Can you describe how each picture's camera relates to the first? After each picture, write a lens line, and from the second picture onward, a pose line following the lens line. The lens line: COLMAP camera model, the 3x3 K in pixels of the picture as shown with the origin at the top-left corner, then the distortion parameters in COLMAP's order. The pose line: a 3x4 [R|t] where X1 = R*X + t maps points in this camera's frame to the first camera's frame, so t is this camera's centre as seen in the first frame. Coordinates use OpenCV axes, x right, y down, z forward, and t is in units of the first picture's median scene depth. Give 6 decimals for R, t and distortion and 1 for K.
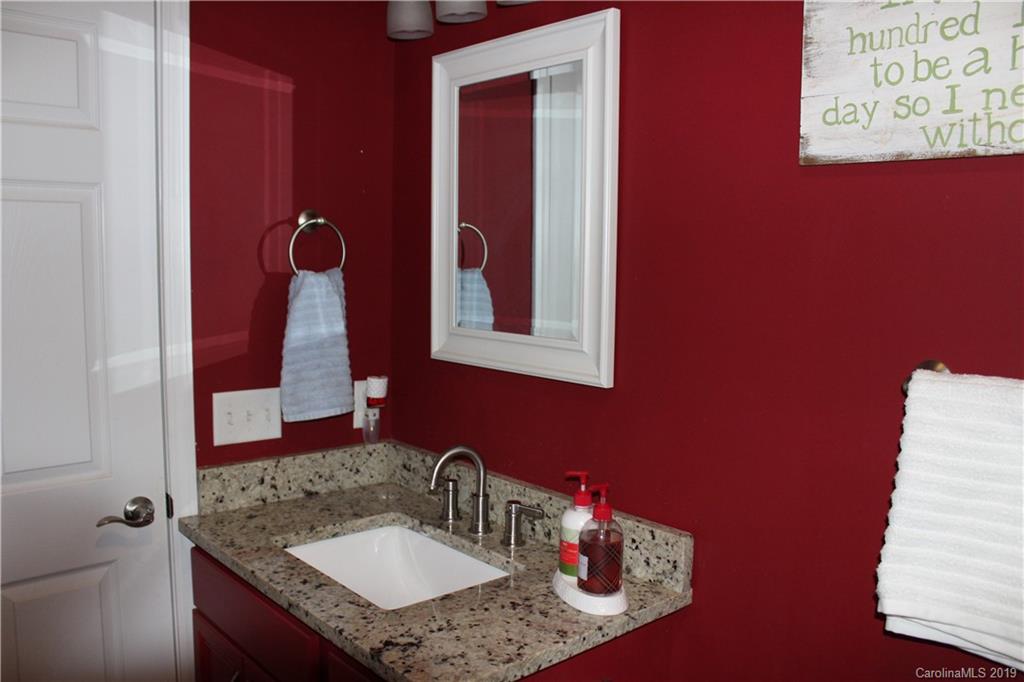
lens RADIAL K [[878.8, 0, 510.1], [0, 878.8, 342.0], [0, 0, 1]] dist [-0.130192, 0.111966]
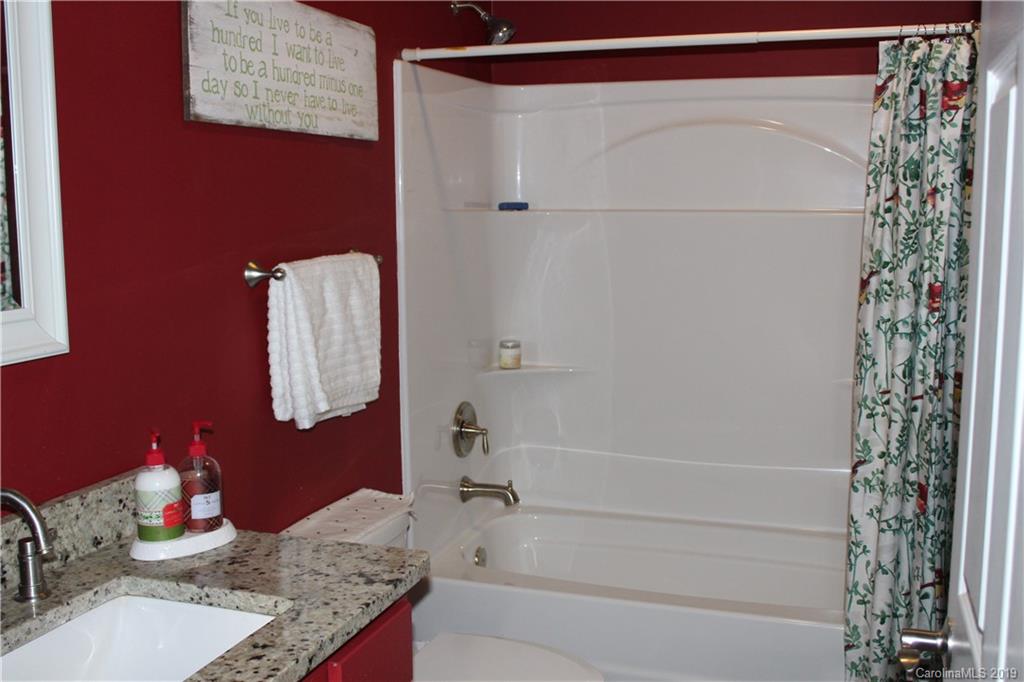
lens RADIAL K [[1066.6, 0, 511.4], [0, 1066.6, 341.5], [0, 0, 1]] dist [-0.061231, 0.000000]
pose [[-0.506934, -0.122806, 0.853192, -1.307718], [0.095334, 0.975739, 0.197089, -0.158656], [-0.856697, 0.181249, -0.482927, 1.481399]]
